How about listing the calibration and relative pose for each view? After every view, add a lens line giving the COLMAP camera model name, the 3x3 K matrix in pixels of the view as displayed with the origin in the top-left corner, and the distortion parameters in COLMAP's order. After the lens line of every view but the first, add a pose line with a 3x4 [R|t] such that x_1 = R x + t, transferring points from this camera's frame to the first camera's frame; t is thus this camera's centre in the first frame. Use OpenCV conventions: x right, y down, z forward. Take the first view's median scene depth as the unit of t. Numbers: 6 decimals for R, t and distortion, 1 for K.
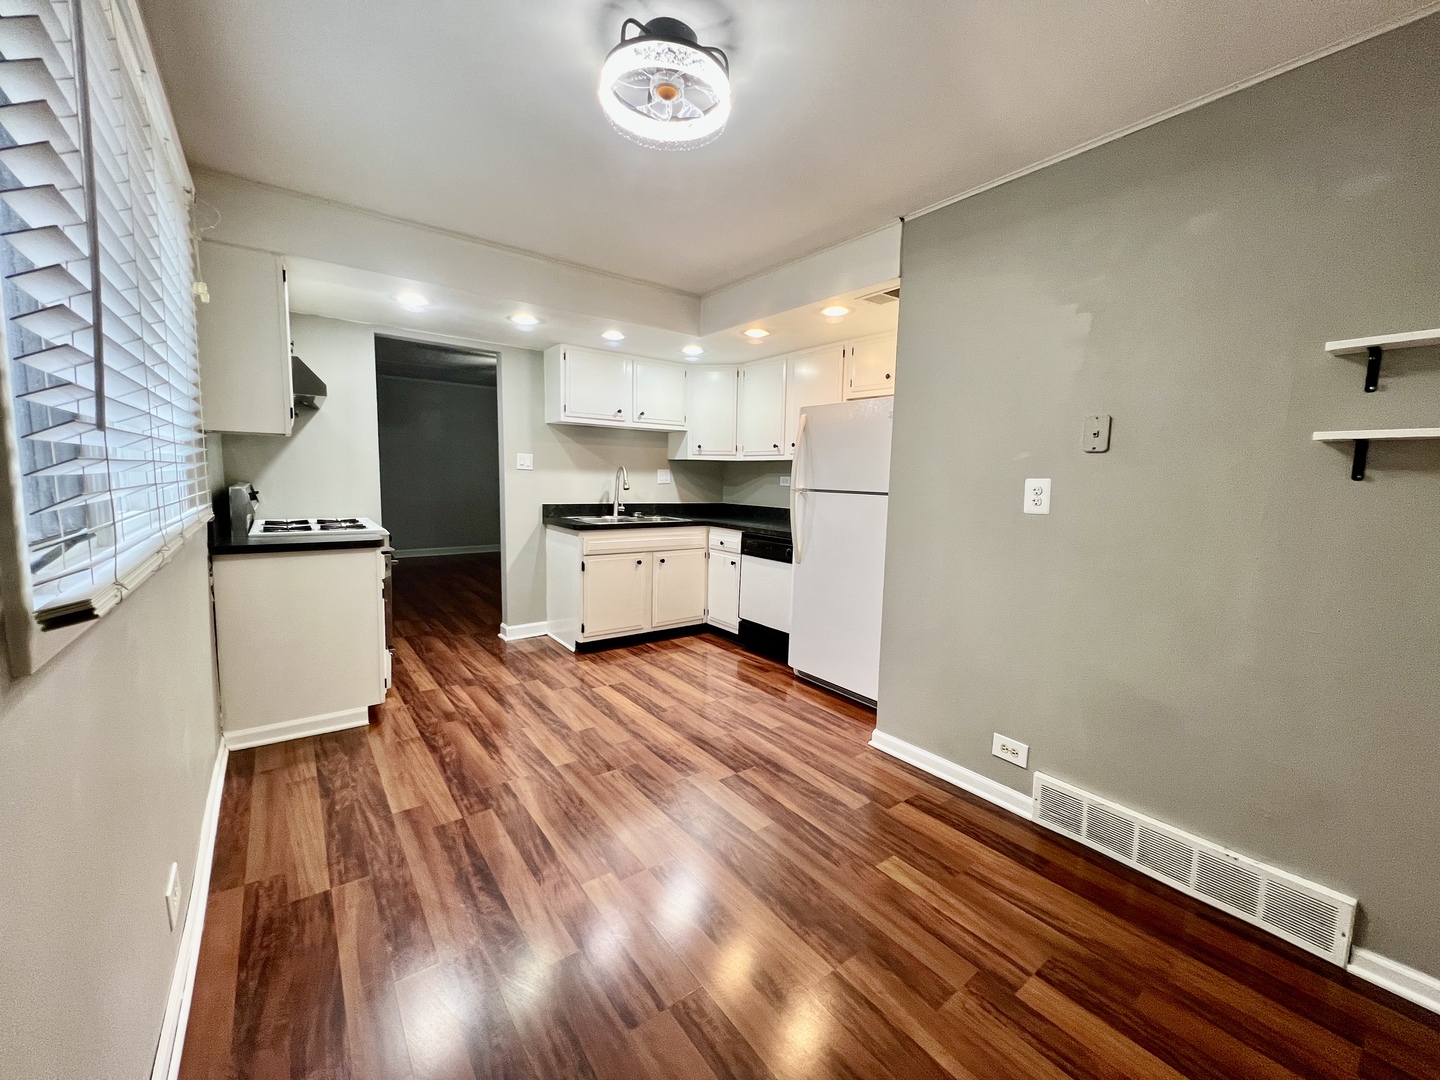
lens RADIAL K [[577.2, 0, 716.0], [0, 577.2, 533.6], [0, 0, 1]] dist [-0.000569, 0.000535]
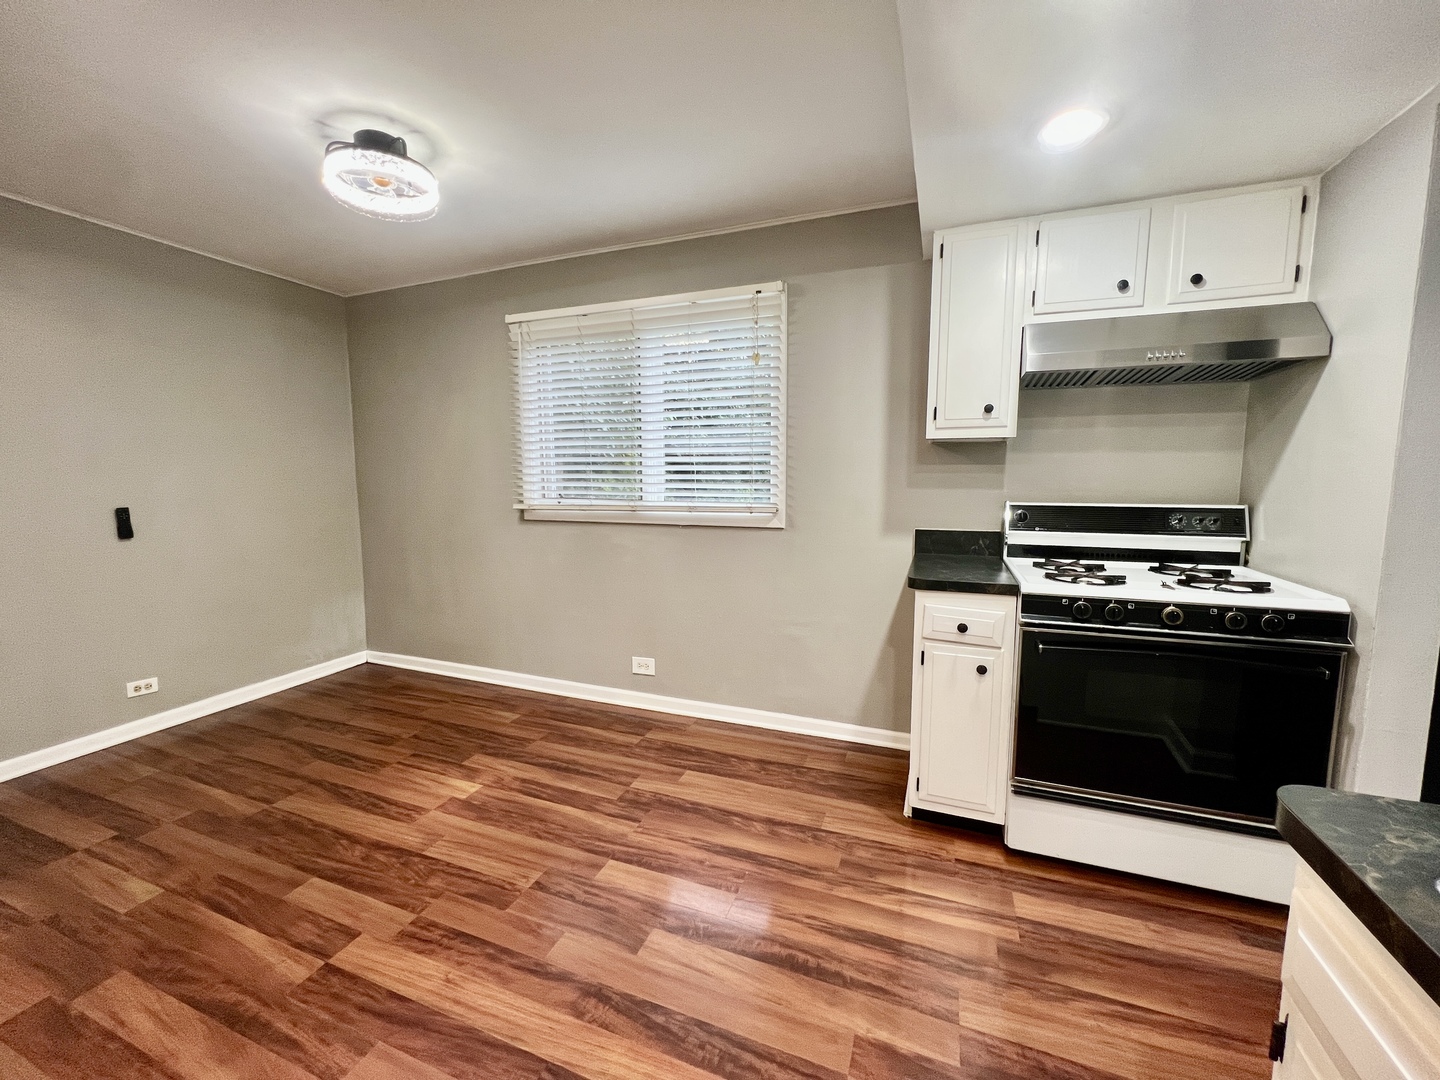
lens RADIAL K [[577.2, 0, 718.0], [0, 577.2, 536.3], [0, 0, 1]] dist [-0.000569, 0.000535]
pose [[-0.850374, 0.031822, -0.525216, -0.006669], [-0.073880, 0.981060, 0.179059, -0.110235], [0.520966, 0.191070, -0.831917, 1.075355]]
